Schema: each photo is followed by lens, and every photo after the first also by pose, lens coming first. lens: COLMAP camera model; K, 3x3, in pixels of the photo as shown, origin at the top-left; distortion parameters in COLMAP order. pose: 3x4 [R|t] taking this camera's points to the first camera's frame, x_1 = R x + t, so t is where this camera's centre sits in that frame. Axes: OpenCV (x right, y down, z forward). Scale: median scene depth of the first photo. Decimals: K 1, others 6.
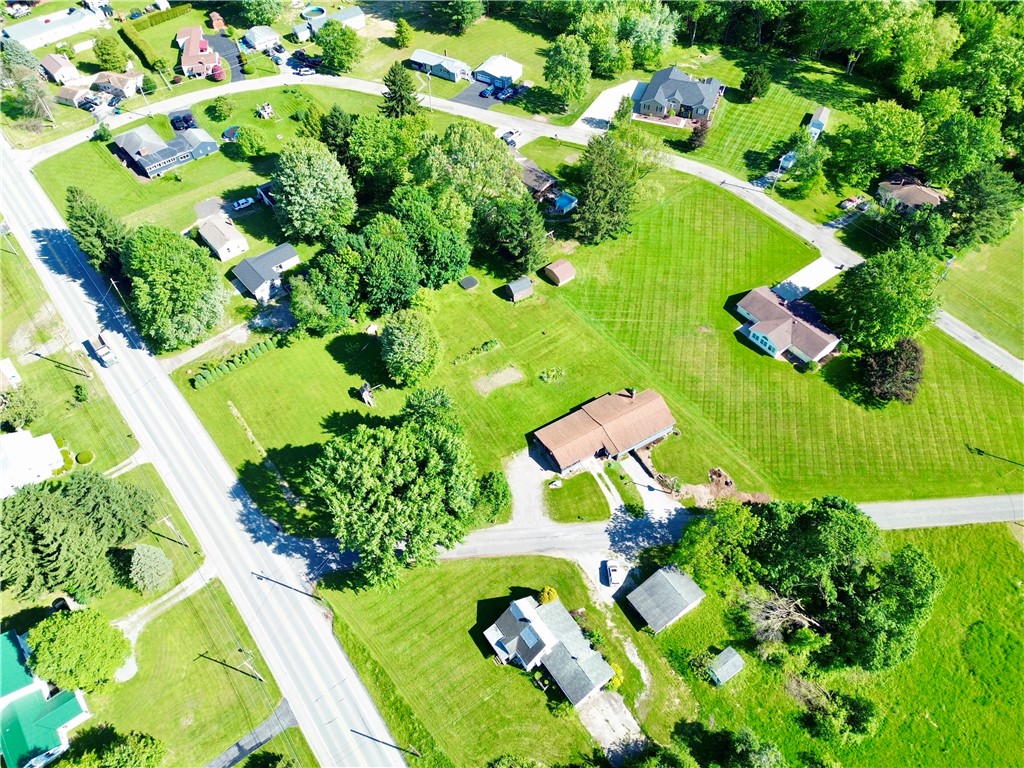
lens RADIAL K [[718.1, 0, 515.4], [0, 718.1, 383.8], [0, 0, 1]] dist [0.073467, -0.064080]
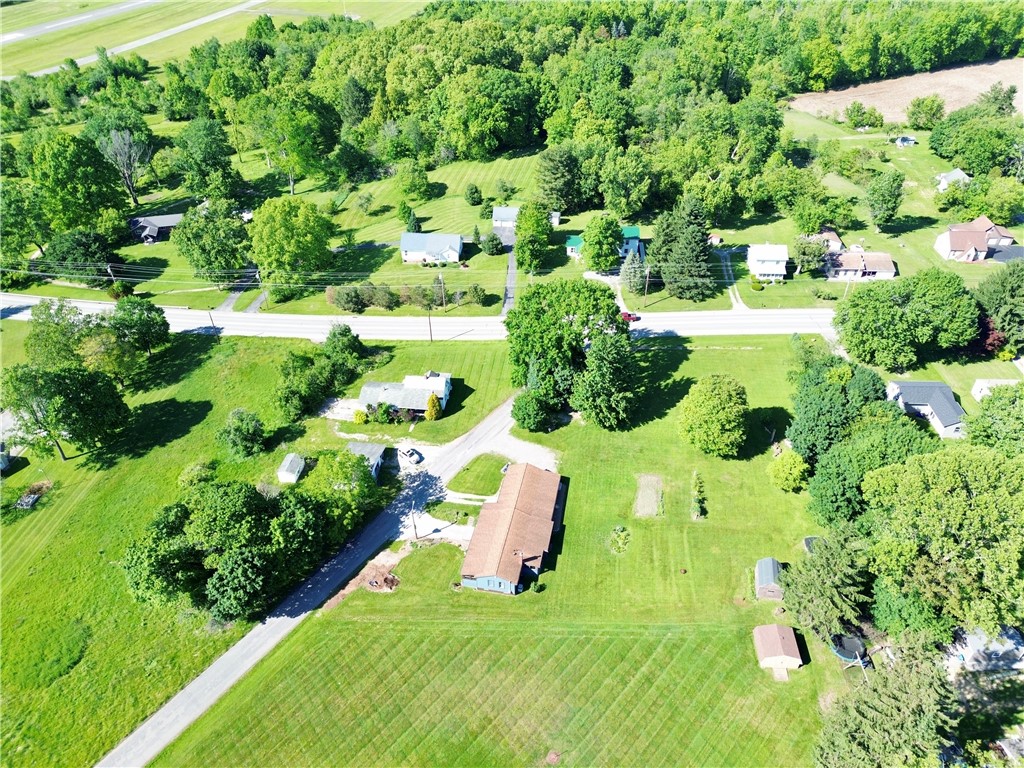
lens RADIAL K [[718.1, 0, 515.4], [0, 718.1, 383.8], [0, 0, 1]] dist [0.073467, -0.064080]
pose [[-0.674117, 0.455300, -0.581608, 0.580349], [-0.571398, 0.177512, 0.801245, -0.696283], [0.468049, 0.872463, 0.140494, 0.769870]]
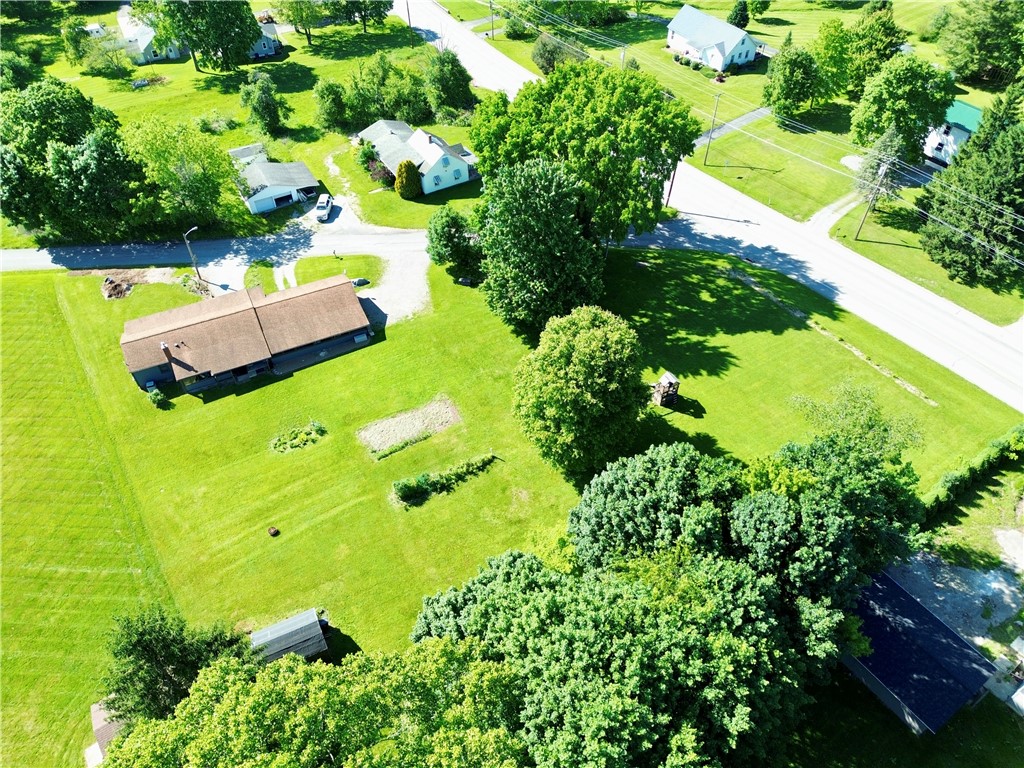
lens RADIAL K [[718.1, 0, 515.4], [0, 718.1, 383.8], [0, 0, 1]] dist [0.073467, -0.064080]
pose [[-0.996642, -0.053862, 0.061677, -0.141578], [0.068956, -0.145833, 0.986903, -0.547163], [-0.044162, 0.987842, 0.149057, 0.996132]]
